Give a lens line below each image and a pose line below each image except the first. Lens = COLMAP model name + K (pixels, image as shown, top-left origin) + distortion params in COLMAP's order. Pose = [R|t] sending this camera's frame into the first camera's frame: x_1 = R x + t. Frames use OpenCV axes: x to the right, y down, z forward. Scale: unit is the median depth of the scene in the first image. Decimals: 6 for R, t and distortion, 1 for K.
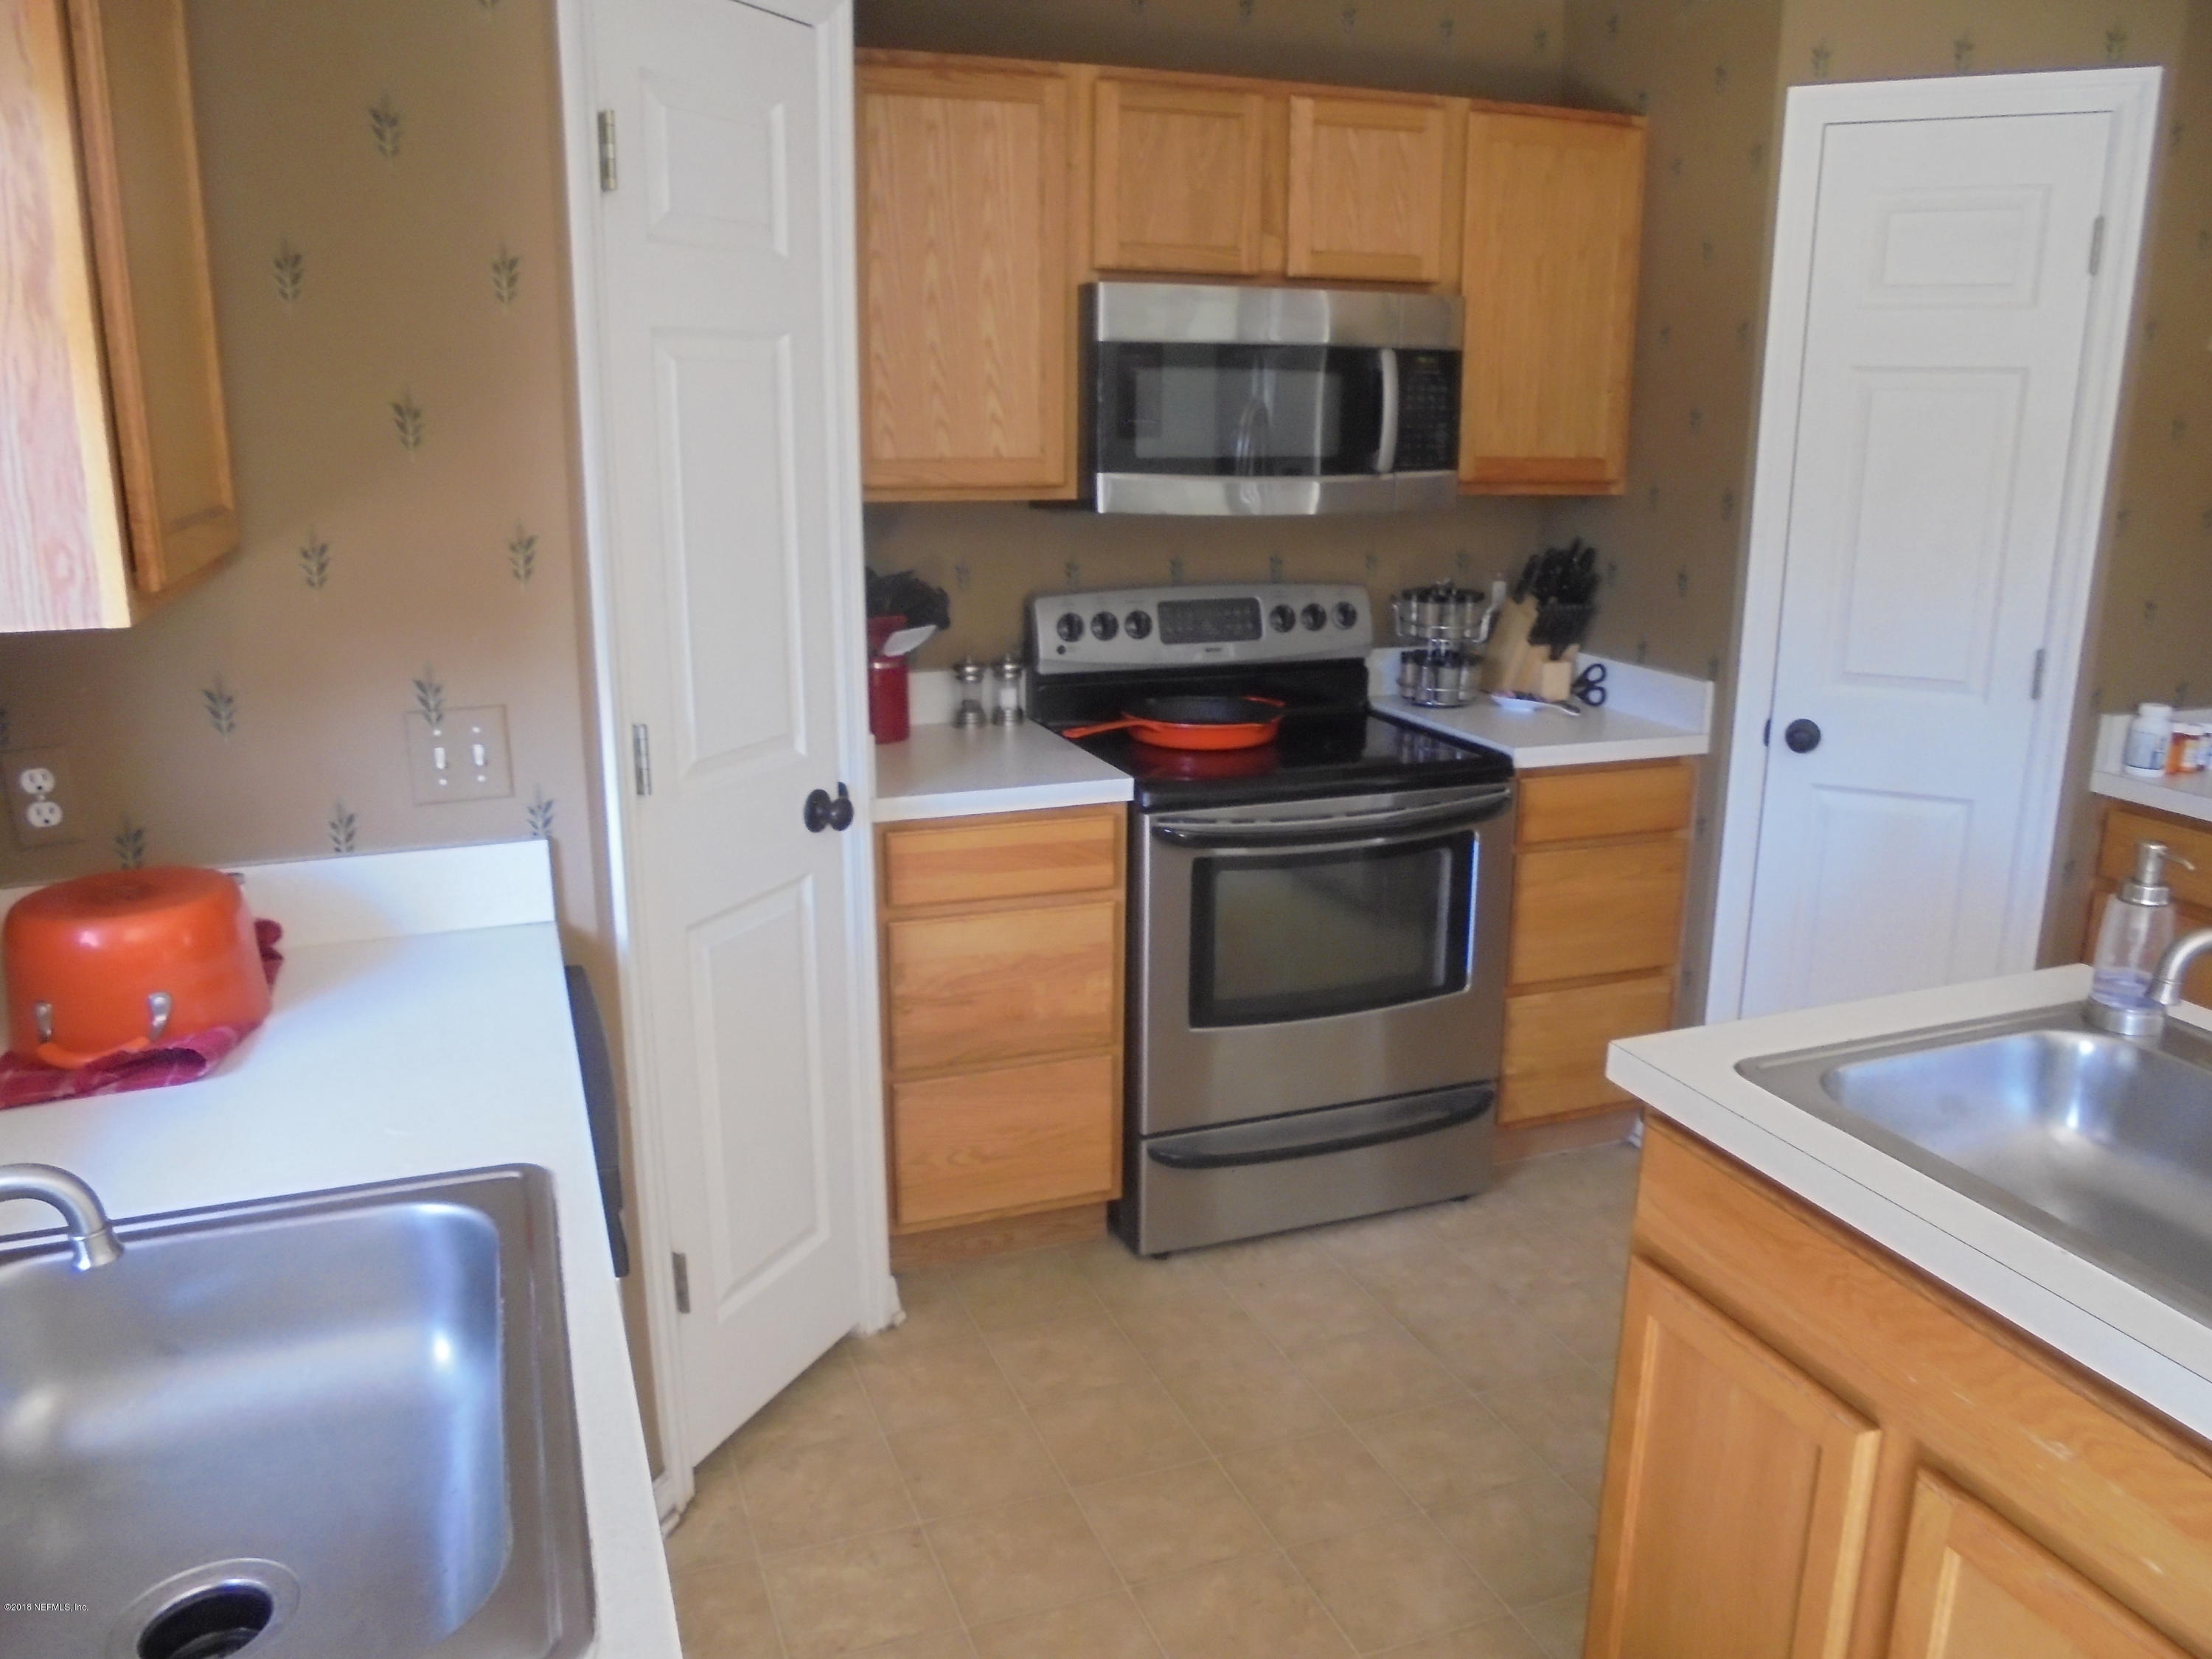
lens RADIAL K [[1661.9, 0, 1116.0], [0, 1661.9, 842.8], [0, 0, 1]] dist [-0.127911, 0.094784]
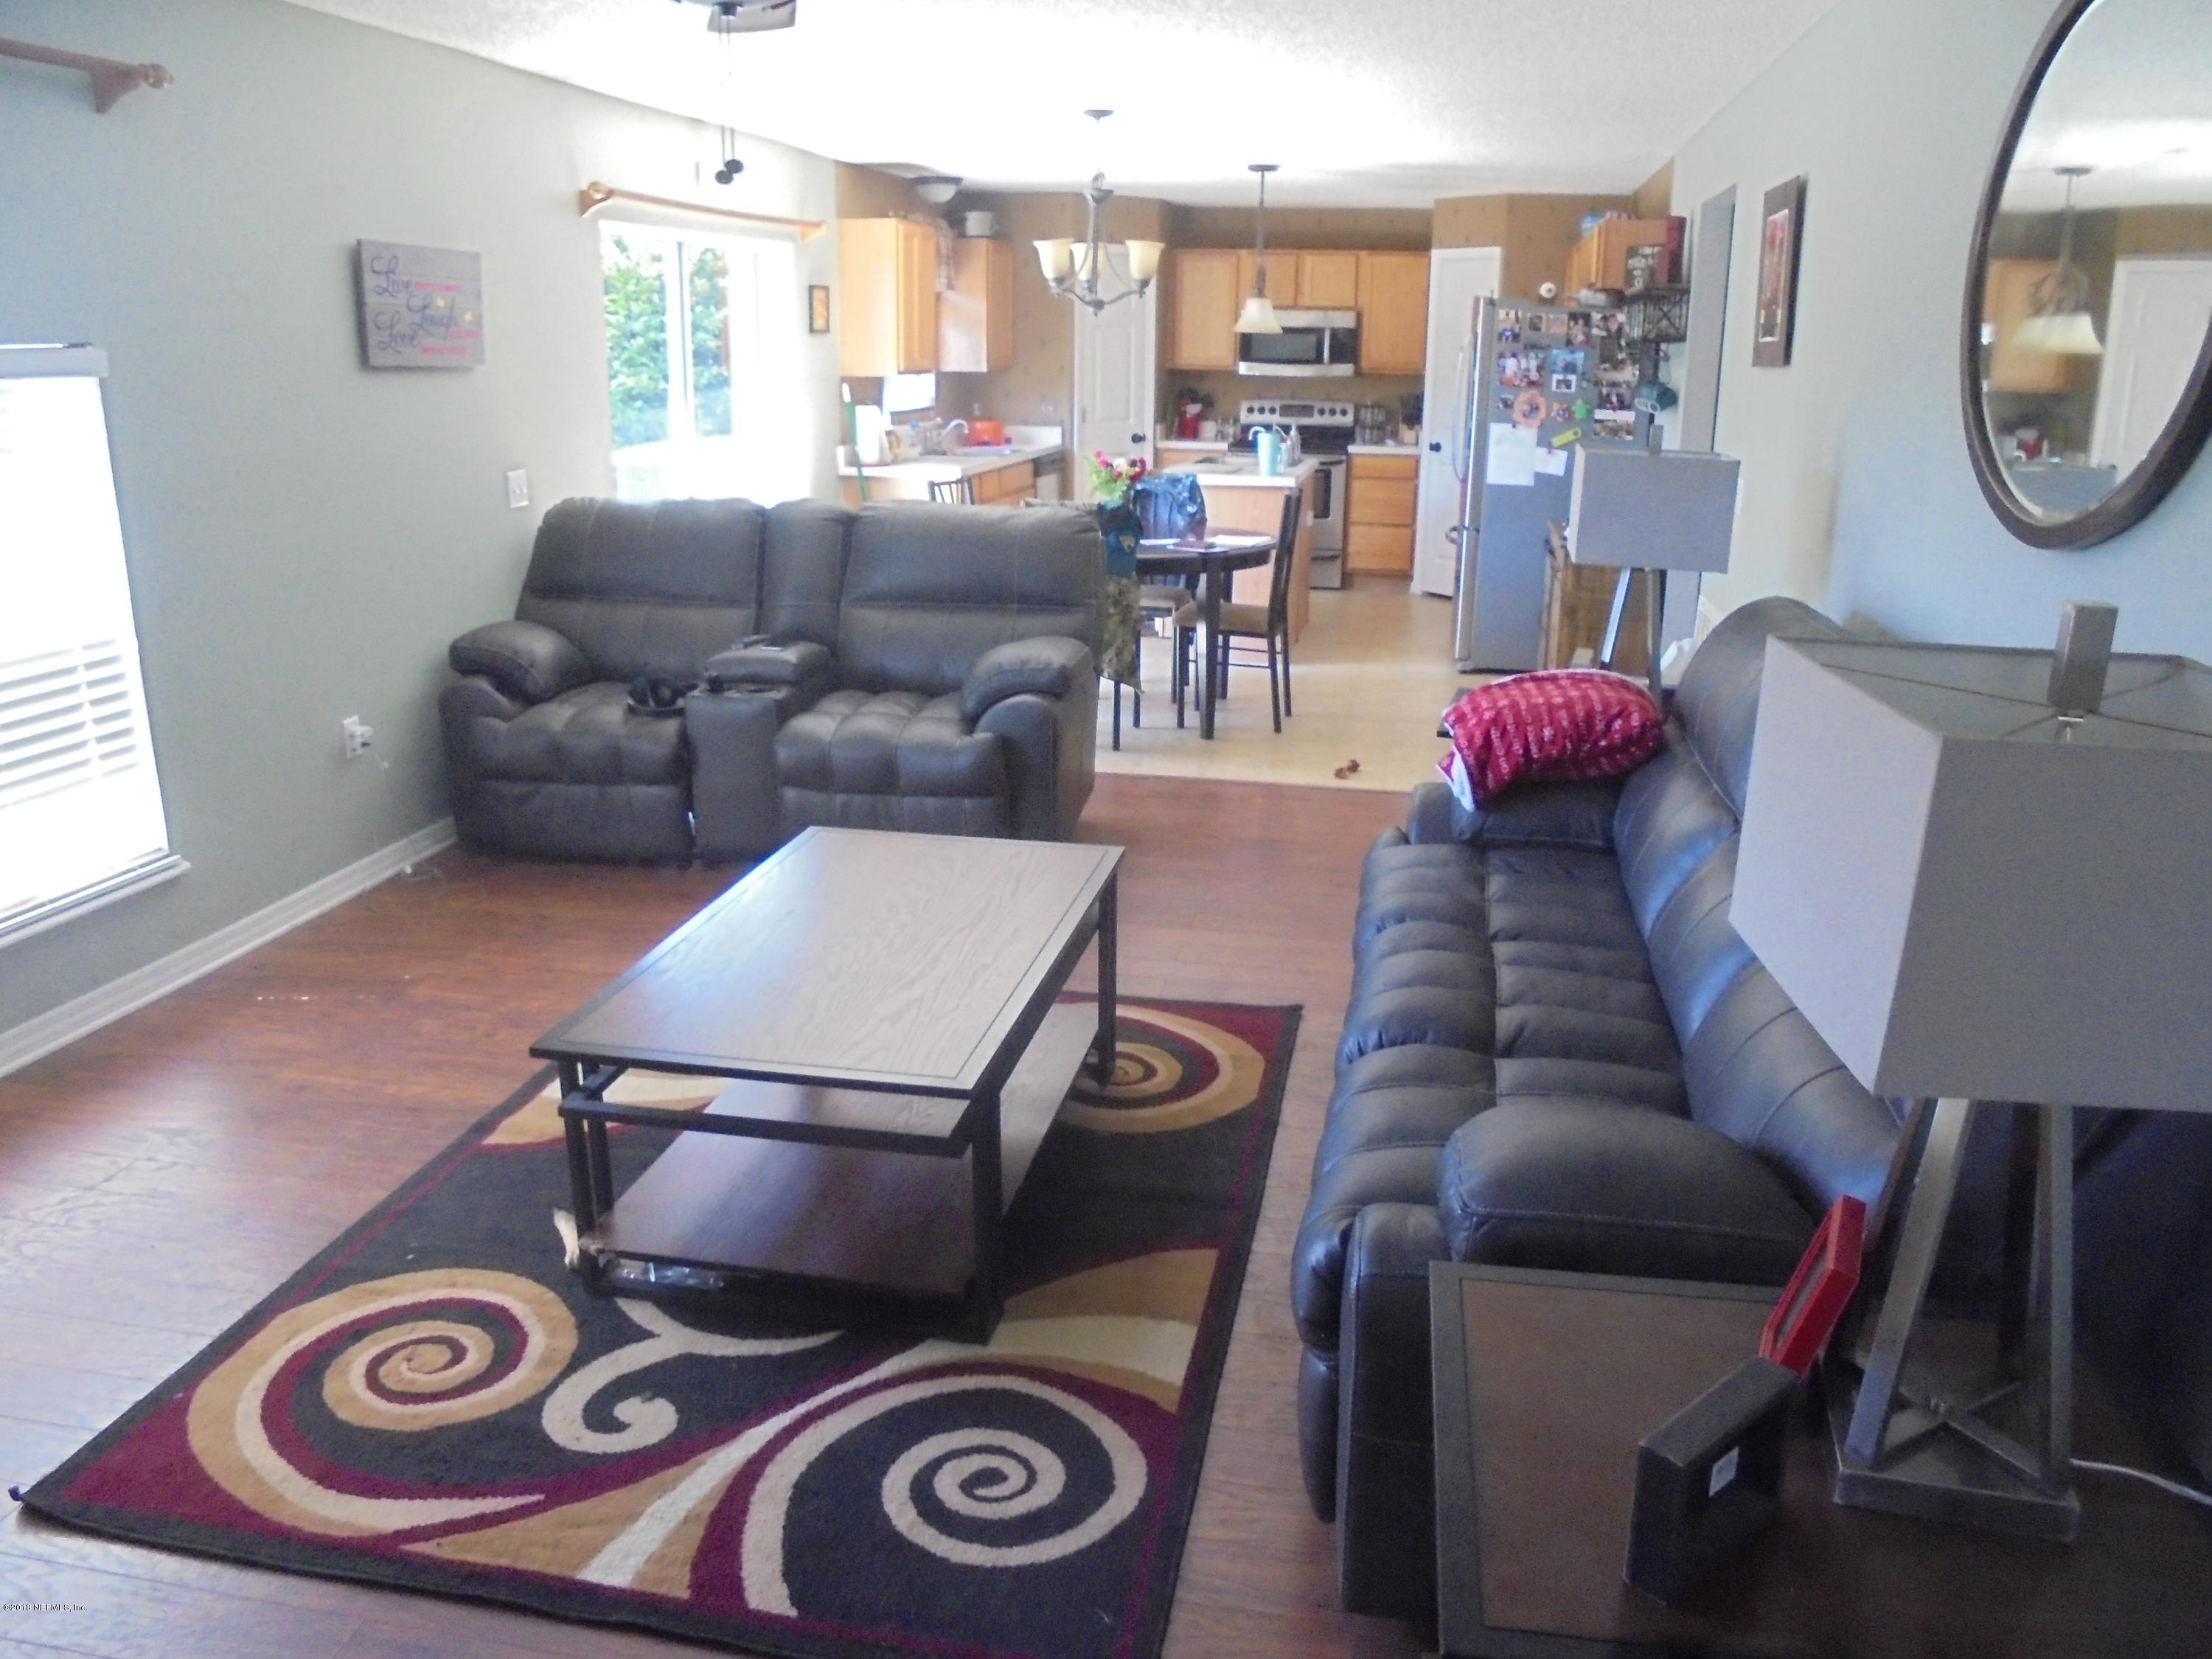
lens RADIAL K [[1661.9, 0, 1105.8], [0, 1661.9, 814.0], [0, 0, 1]] dist [-0.127911, 0.094784]
pose [[0.843681, 0.152869, -0.514620, 1.745380], [-0.144303, 0.987897, 0.056884, 0.590172], [0.517088, 0.026269, 0.855529, -2.206390]]
